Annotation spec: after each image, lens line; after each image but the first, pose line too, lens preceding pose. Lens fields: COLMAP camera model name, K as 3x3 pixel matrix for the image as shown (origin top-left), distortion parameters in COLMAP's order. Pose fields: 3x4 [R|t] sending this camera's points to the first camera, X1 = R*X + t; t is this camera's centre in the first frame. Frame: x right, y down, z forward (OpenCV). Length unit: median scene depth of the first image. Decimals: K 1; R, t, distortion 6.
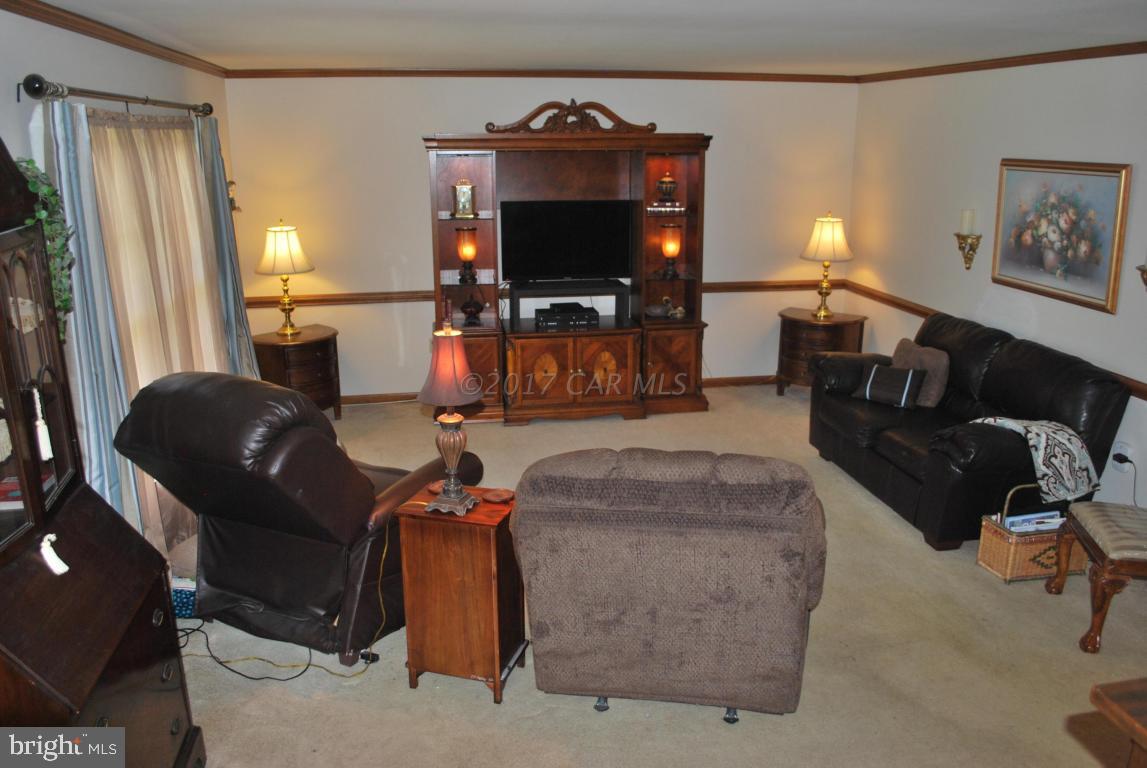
lens RADIAL K [[900.4, 0, 577.8], [0, 900.4, 387.3], [0, 0, 1]] dist [-0.079201, 0.001871]
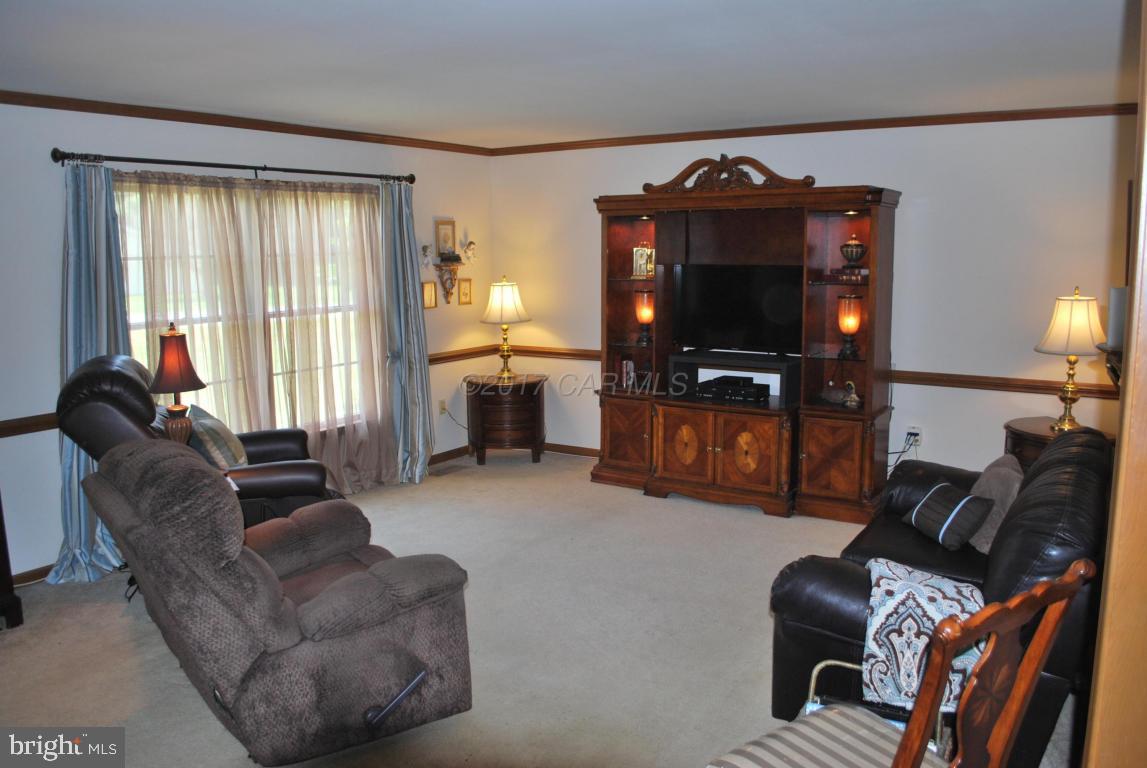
lens RADIAL K [[900.4, 0, 575.0], [0, 900.4, 382.4], [0, 0, 1]] dist [-0.079201, 0.001871]
pose [[0.729965, 0.097458, -0.676500, 0.521042], [-0.175350, 0.983358, -0.047544, -0.016861], [0.660608, 0.153329, 0.734906, 0.241596]]
